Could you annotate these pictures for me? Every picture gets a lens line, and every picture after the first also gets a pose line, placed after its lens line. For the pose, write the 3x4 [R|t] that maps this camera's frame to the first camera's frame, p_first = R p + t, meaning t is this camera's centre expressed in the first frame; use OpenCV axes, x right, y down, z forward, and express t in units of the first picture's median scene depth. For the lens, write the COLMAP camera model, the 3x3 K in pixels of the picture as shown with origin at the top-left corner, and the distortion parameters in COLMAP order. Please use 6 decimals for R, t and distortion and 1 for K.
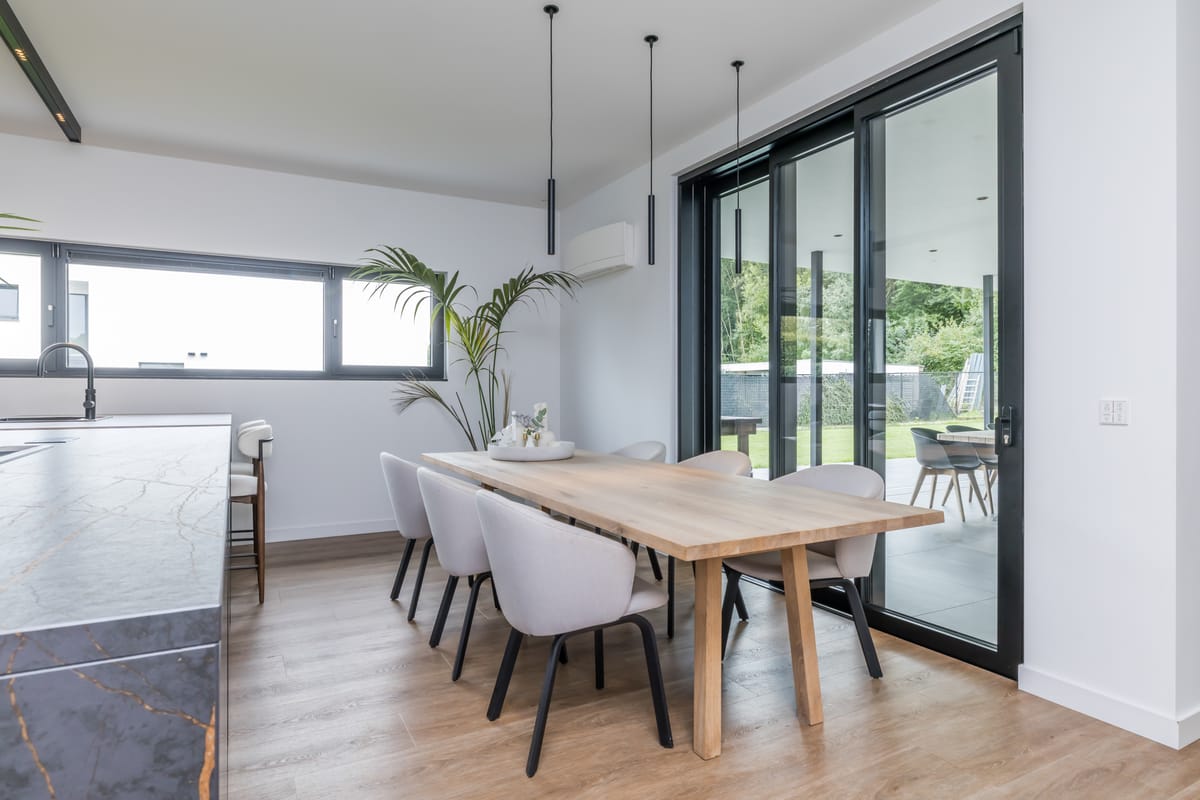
lens RADIAL K [[673.6, 0, 600.0], [0, 673.6, 400.0], [0, 0, 1]] dist [-0.001838, 0.001149]
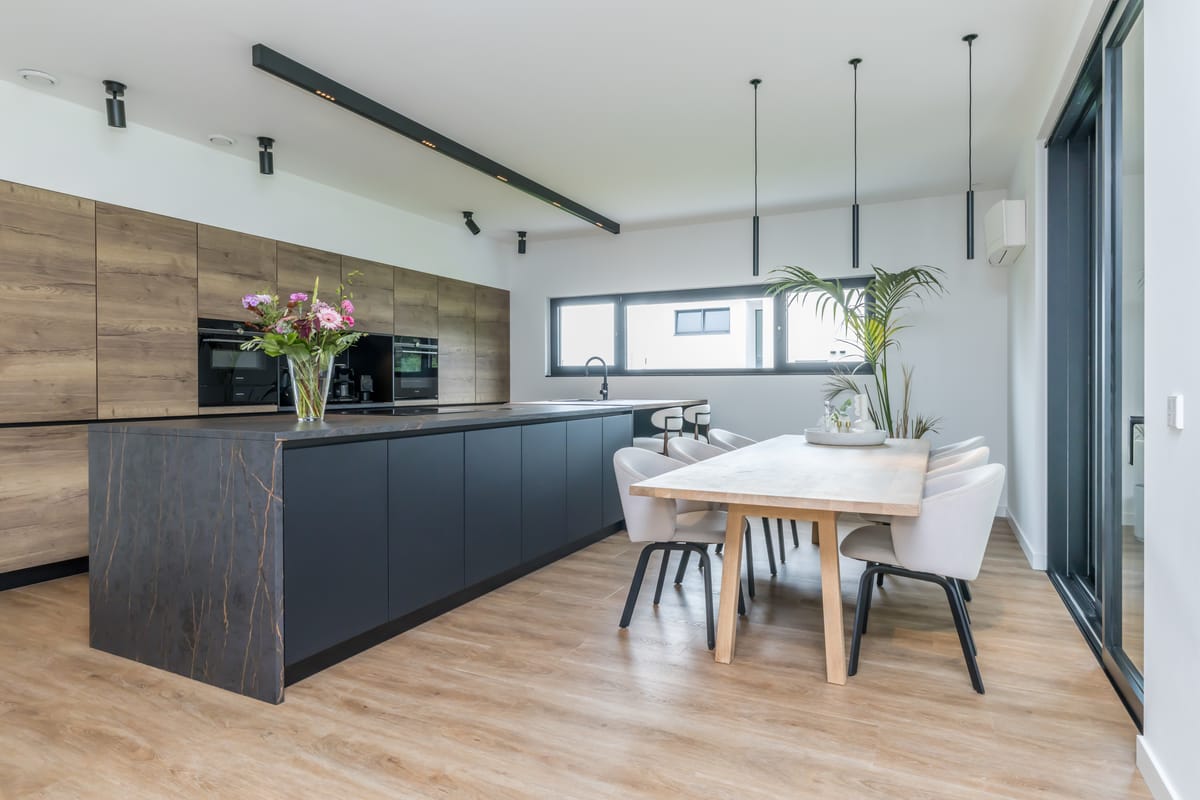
lens RADIAL K [[673.6, 0, 600.0], [0, 673.6, 400.0], [0, 0, 1]] dist [-0.001838, 0.001149]
pose [[0.570155, 0.016705, -0.821368, 0.593615], [-0.008121, 0.999859, 0.014698, 0.001198], [0.821497, -0.001710, 0.570210, 0.032971]]
